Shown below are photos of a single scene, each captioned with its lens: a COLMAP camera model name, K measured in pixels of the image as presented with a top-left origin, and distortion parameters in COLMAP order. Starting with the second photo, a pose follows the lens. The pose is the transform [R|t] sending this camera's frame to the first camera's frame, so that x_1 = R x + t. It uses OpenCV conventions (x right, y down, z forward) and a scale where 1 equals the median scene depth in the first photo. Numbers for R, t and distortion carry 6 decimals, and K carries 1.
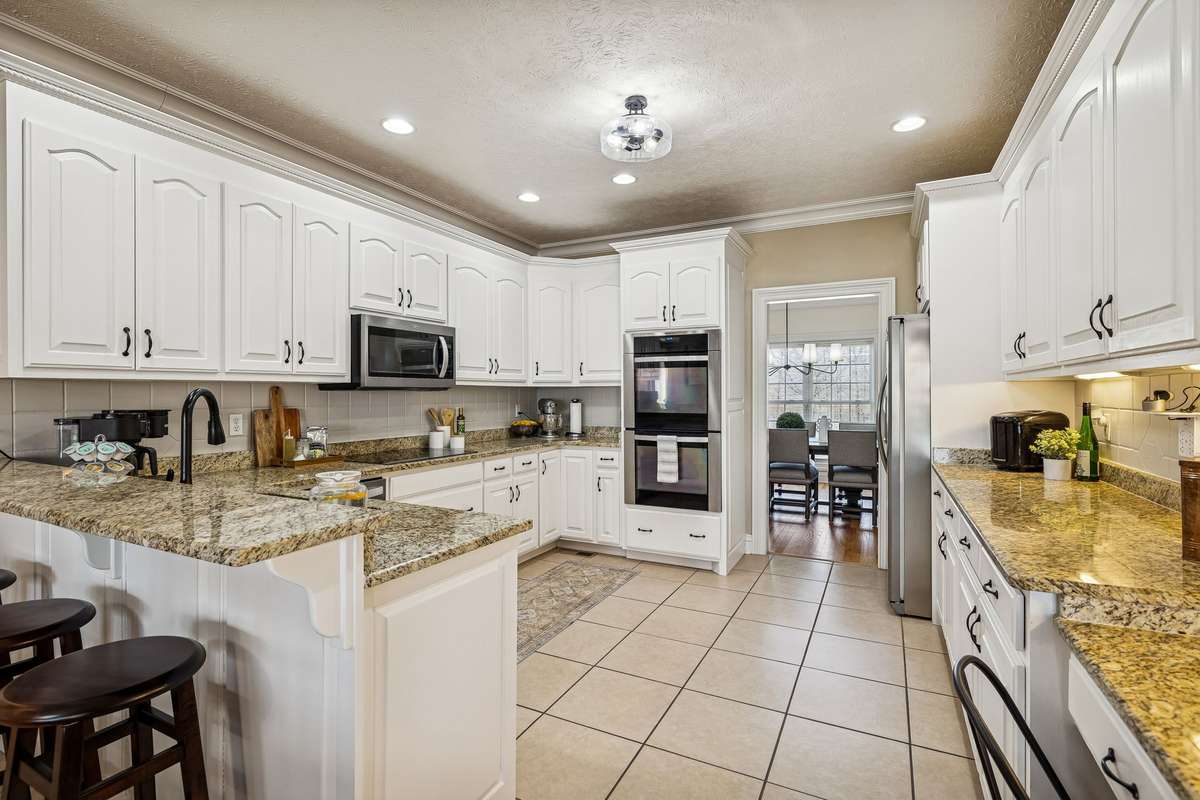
lens RADIAL K [[530.2, 0, 588.3], [0, 530.2, 393.4], [0, 0, 1]] dist [-0.018833, 0.000065]
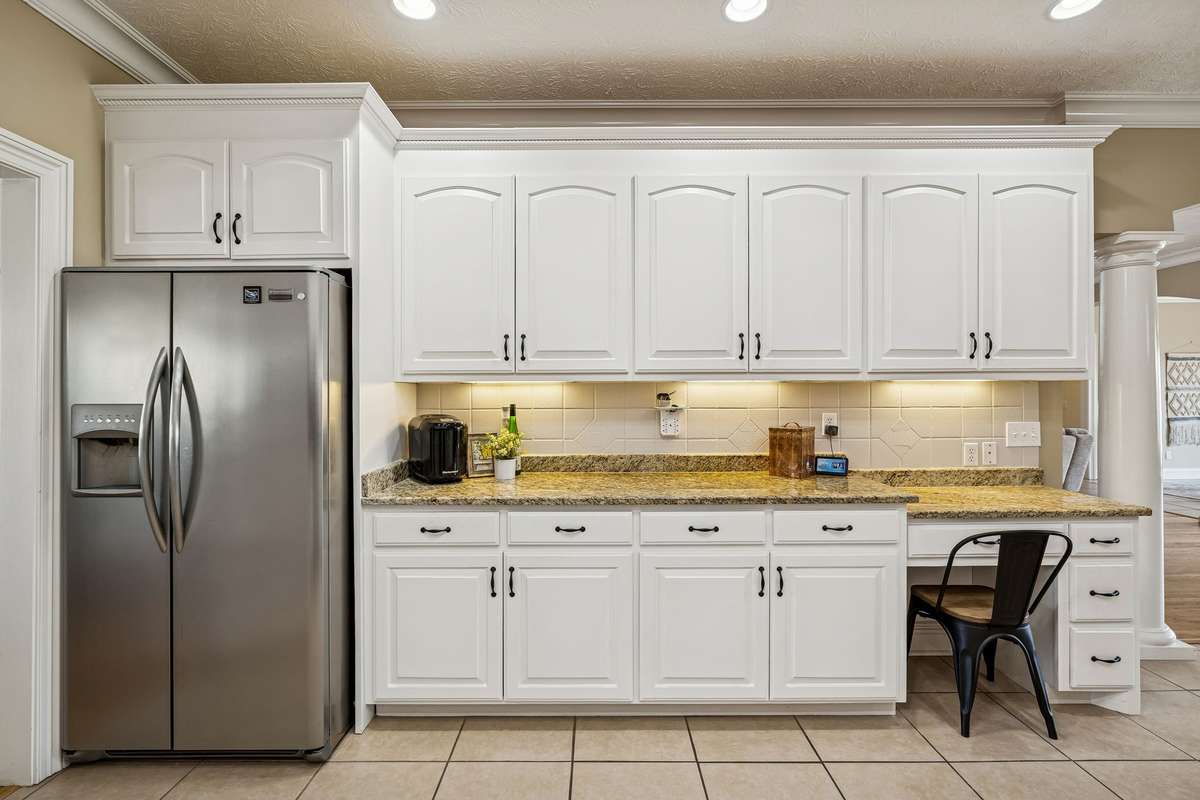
lens RADIAL K [[590.7, 0, 628.2], [0, 590.7, 390.9], [0, 0, 1]] dist [-0.011399, 0.003463]
pose [[0.472614, -0.000312, -0.881269, 0.268011], [-0.002797, 0.999994, -0.001855, -0.002374], [0.881265, 0.003342, 0.472611, 0.494712]]
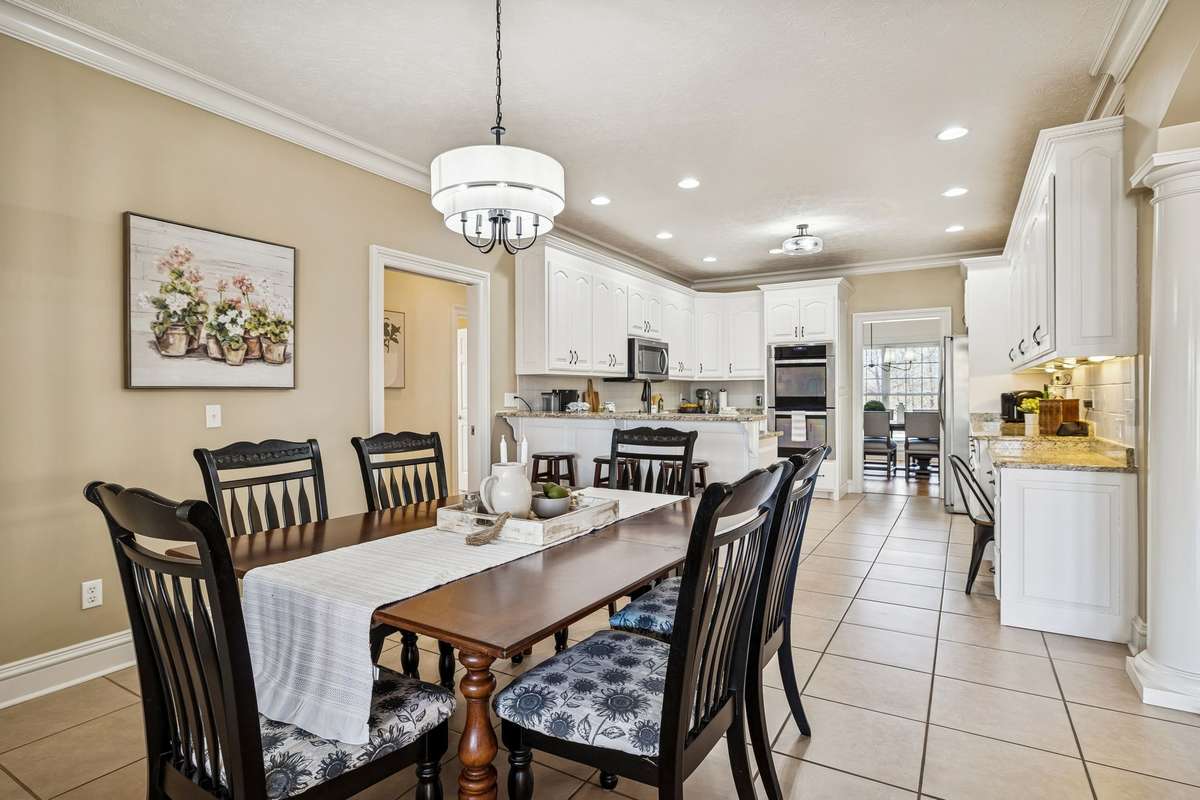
lens RADIAL K [[590.7, 0, 588.2], [0, 590.7, 399.4], [0, 0, 1]] dist [-0.011399, 0.003463]
pose [[0.998207, -0.003409, -0.059767, -0.342644], [0.003871, 0.999963, 0.007622, 0.028533], [0.059739, -0.007839, 0.998183, -0.717740]]
